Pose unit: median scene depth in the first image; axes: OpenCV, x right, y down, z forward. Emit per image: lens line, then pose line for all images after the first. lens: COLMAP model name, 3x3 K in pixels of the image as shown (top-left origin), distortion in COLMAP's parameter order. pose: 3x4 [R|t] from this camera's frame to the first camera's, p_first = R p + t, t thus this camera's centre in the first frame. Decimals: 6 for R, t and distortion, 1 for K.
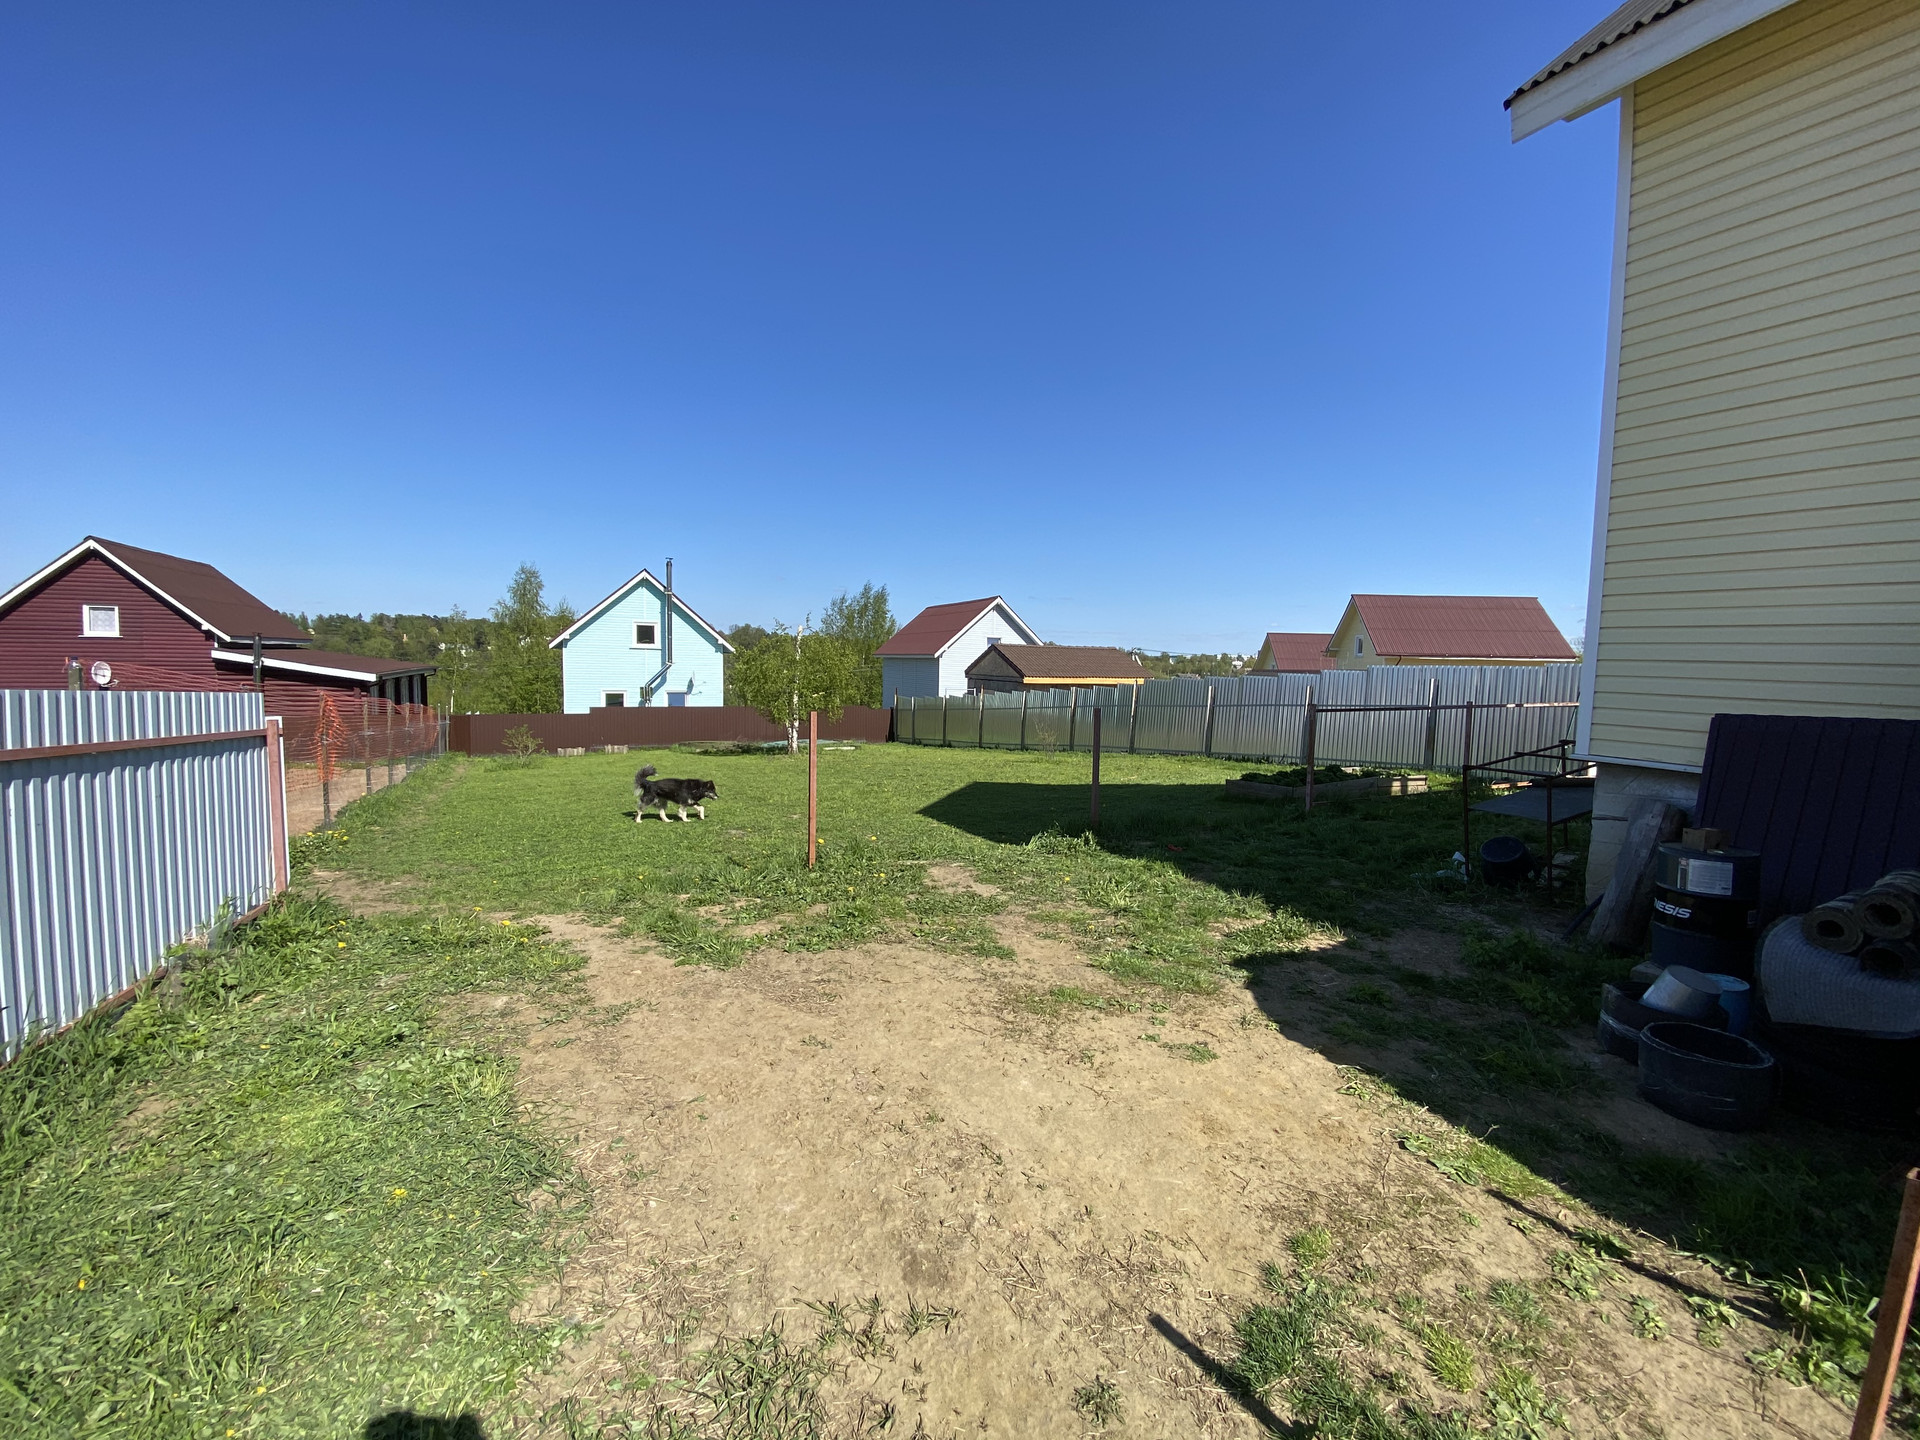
lens RADIAL K [[771.9, 0, 960.0], [0, 771.9, 720.0], [0, 0, 1]] dist [-0.013053, -0.000454]
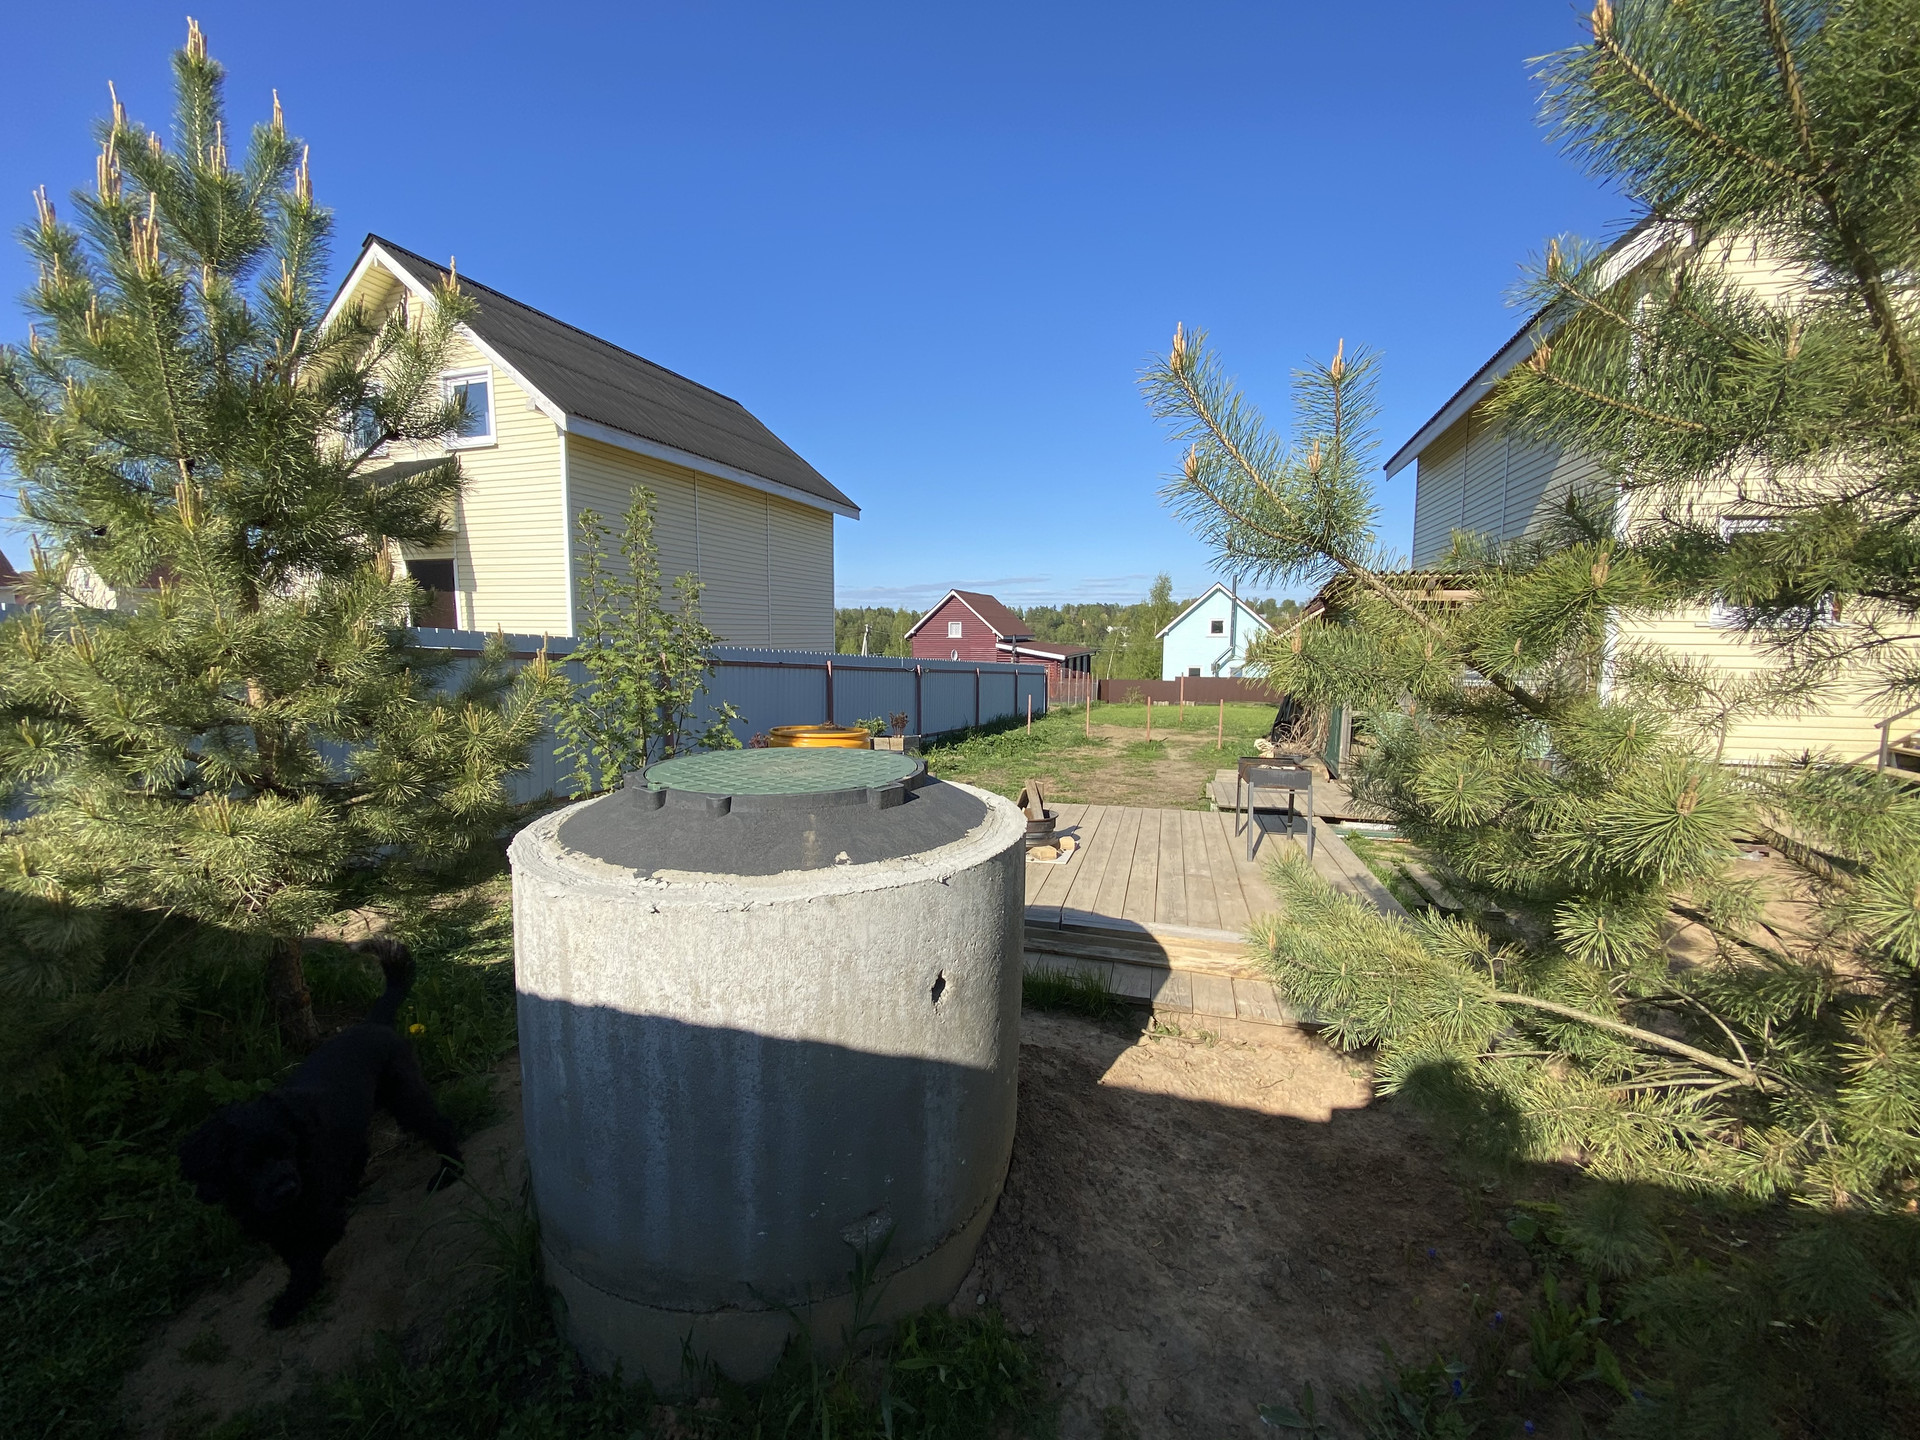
lens RADIAL K [[771.9, 0, 960.0], [0, 771.9, 720.0], [0, 0, 1]] dist [-0.013053, -0.000454]
pose [[0.708753, 0.053410, -0.703432, 0.299518], [-0.031989, 0.998537, 0.043585, 0.016831], [0.704731, -0.008389, 0.709425, -0.402129]]
